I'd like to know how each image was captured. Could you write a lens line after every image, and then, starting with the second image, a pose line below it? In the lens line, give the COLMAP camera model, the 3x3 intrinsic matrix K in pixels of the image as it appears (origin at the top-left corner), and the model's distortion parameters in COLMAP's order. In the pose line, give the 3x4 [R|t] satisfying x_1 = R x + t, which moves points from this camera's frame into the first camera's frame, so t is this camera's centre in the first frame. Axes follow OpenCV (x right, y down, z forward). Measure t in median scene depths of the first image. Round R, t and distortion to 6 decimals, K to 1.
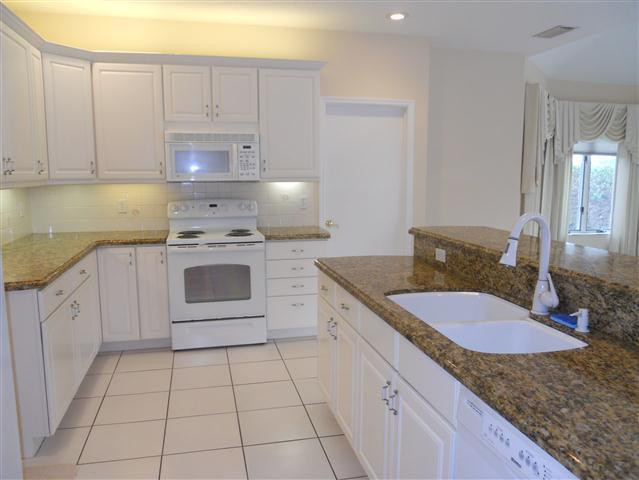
lens RADIAL K [[513.5, 0, 319.6], [0, 513.5, 237.9], [0, 0, 1]] dist [-0.003967, -0.008066]
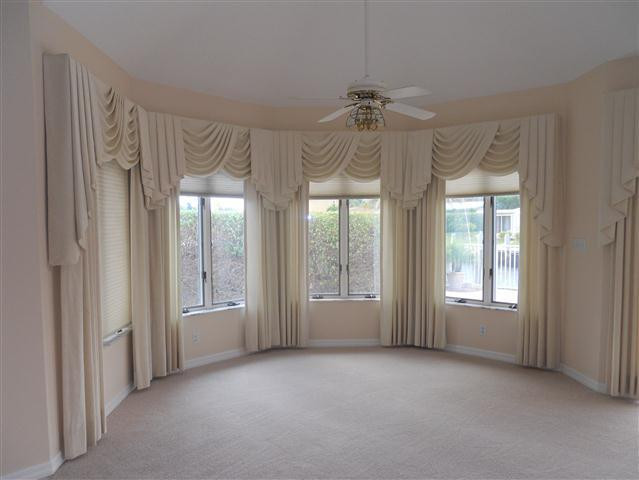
lens RADIAL K [[513.5, 0, 319.9], [0, 513.5, 241.6], [0, 0, 1]] dist [-0.003967, -0.008066]
pose [[0.832667, -0.038547, 0.552431, 0.274010], [0.086682, 0.994350, -0.061271, -0.046598], [-0.546948, 0.098904, 0.831304, 0.354348]]
